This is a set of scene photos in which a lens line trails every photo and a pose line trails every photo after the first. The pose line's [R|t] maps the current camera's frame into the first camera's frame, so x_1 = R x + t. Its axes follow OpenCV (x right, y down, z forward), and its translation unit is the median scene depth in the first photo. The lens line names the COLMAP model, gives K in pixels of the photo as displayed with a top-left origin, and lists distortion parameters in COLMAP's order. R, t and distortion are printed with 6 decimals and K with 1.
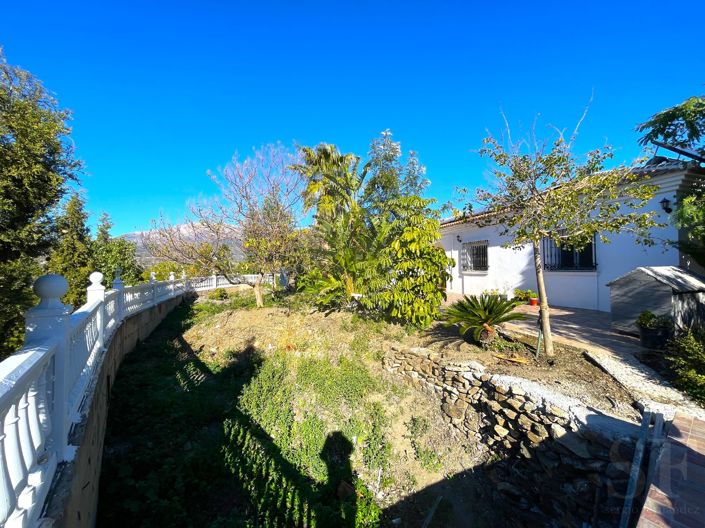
lens RADIAL K [[283.0, 0, 349.5], [0, 283.0, 265.8], [0, 0, 1]] dist [0.002025, 0.000075]
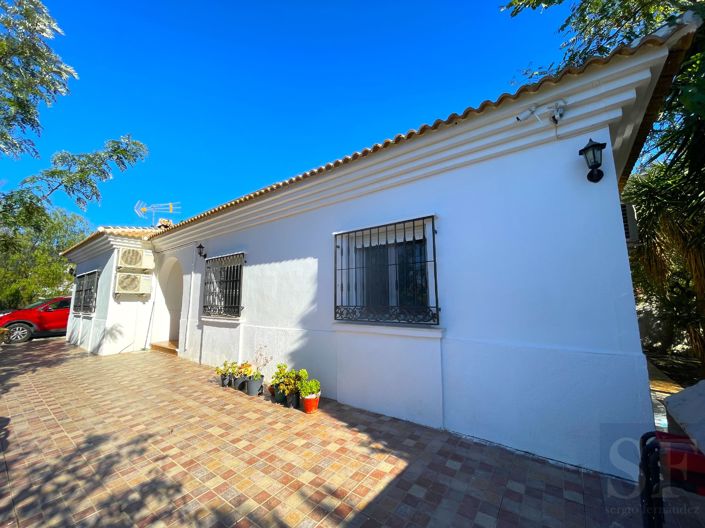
lens RADIAL K [[283.0, 0, 352.4], [0, 283.0, 263.4], [0, 0, 1]] dist [0.002025, 0.000075]
pose [[0.814058, 0.086154, 0.574358, 0.361698], [-0.010364, 0.990934, -0.133951, -0.009891], [-0.580692, 0.103091, 0.807570, 0.499637]]
